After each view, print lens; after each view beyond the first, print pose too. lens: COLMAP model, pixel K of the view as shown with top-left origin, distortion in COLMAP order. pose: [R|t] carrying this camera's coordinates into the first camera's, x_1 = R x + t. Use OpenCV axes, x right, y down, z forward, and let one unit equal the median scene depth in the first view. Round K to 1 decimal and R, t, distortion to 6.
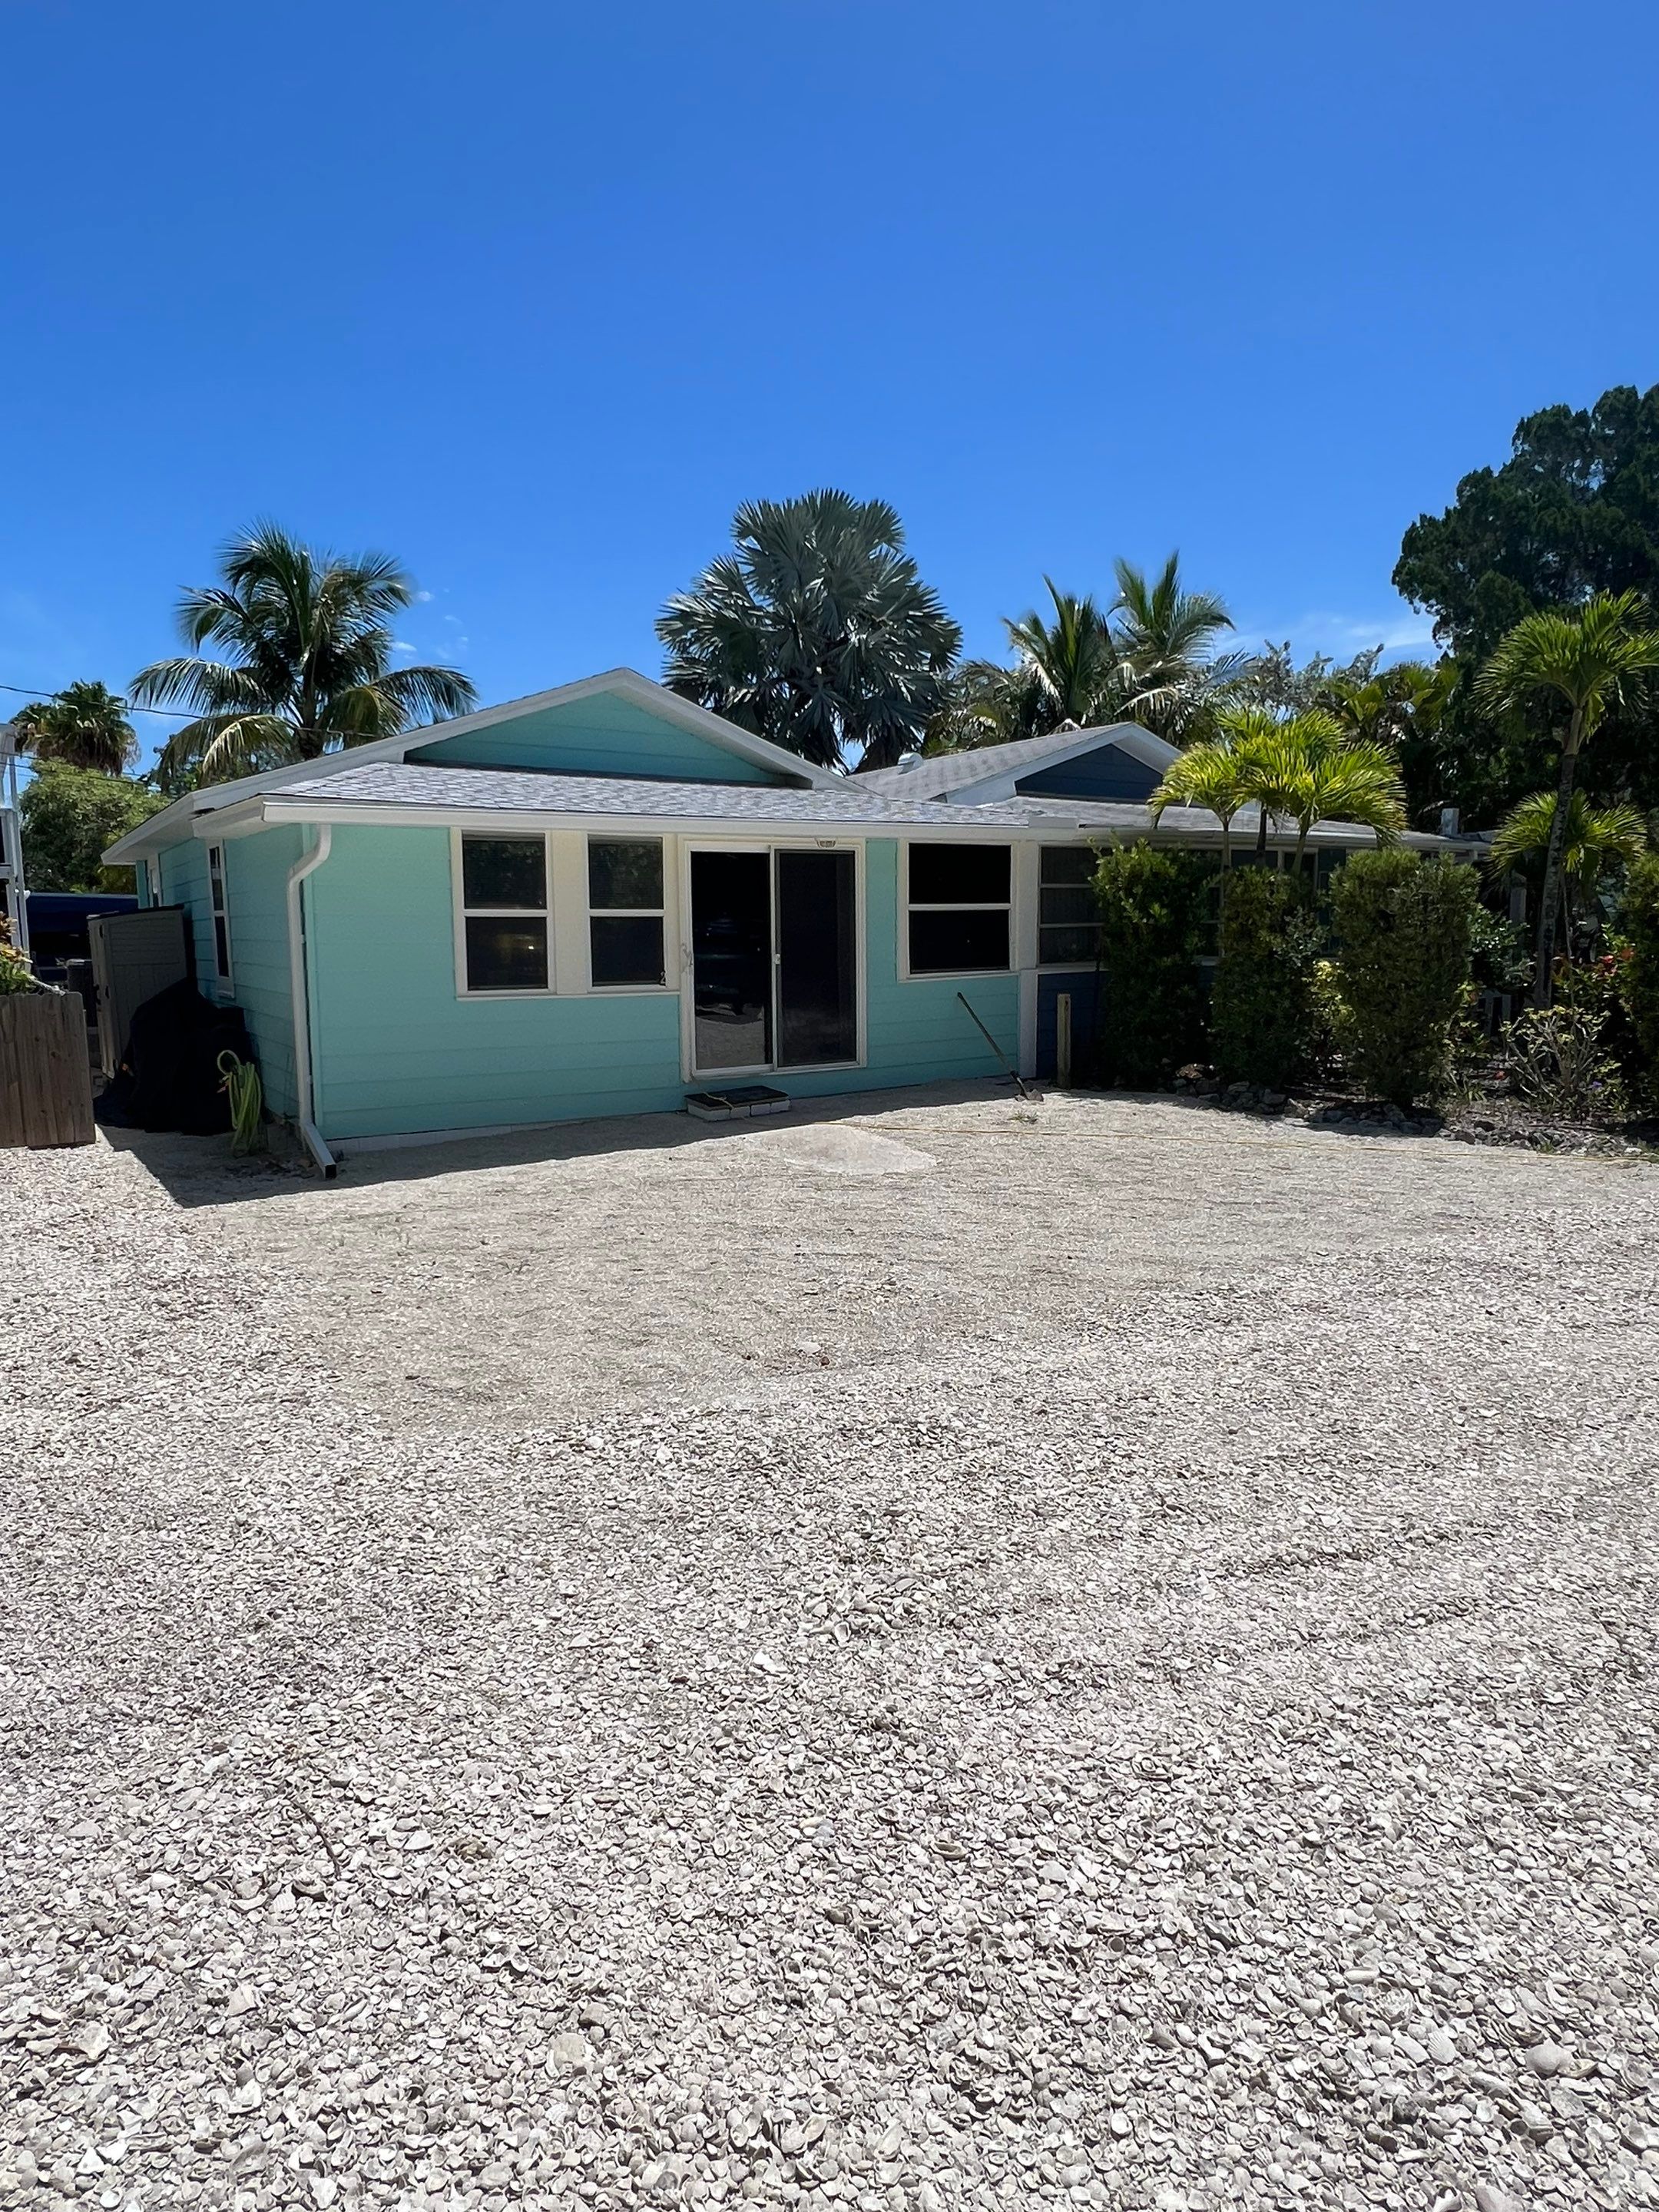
lens RADIAL K [[1315.9, 0, 814.3], [0, 1315.9, 1110.3], [0, 0, 1]] dist [-0.005798, 0.003909]
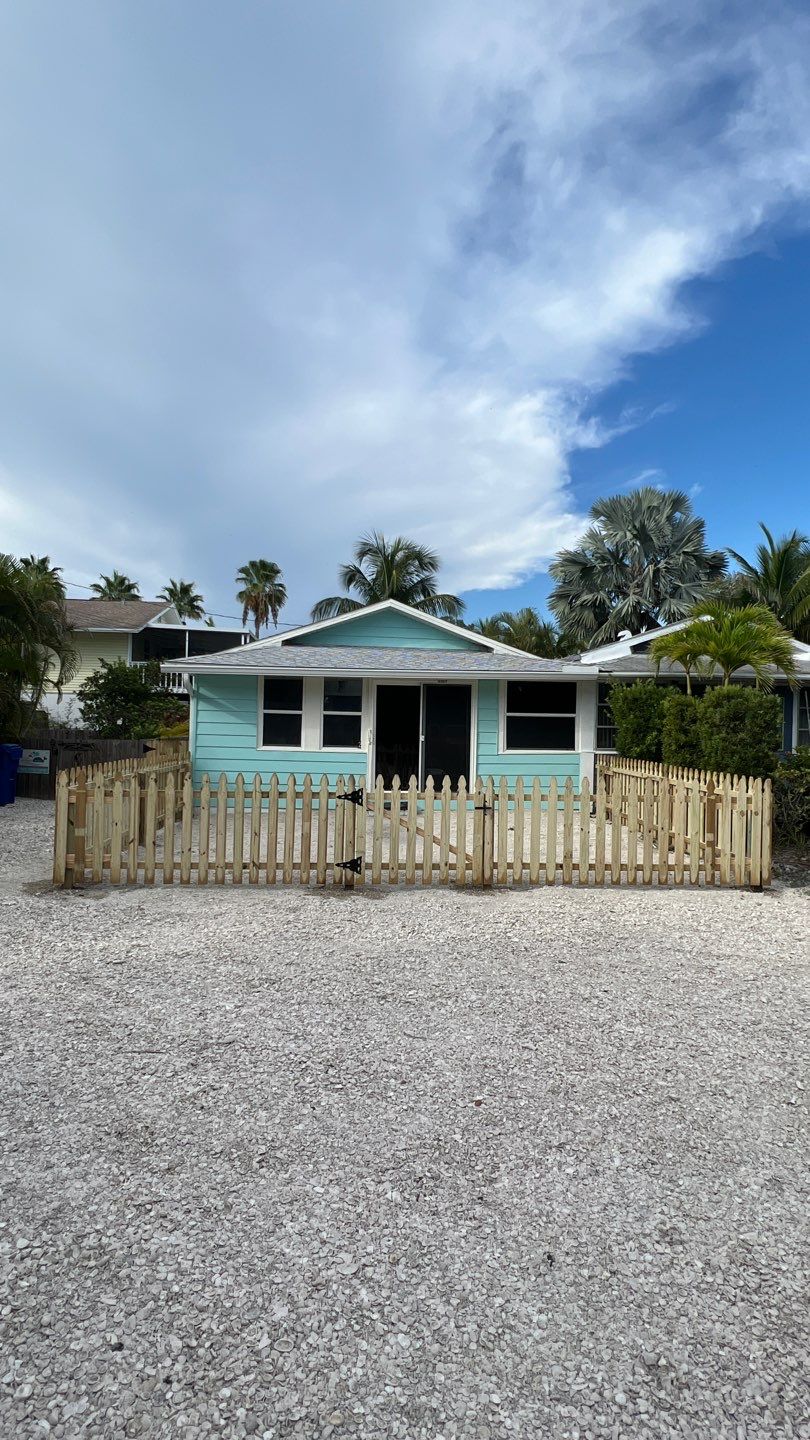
lens RADIAL K [[747.9, 0, 406.3], [0, 747.9, 716.1], [0, 0, 1]] dist [0.001229, 0.000830]
pose [[0.883272, 0.023707, -0.468261, 0.472949], [-0.093456, 0.987582, -0.126286, -0.003103], [0.459452, 0.155307, 0.874519, -0.002581]]
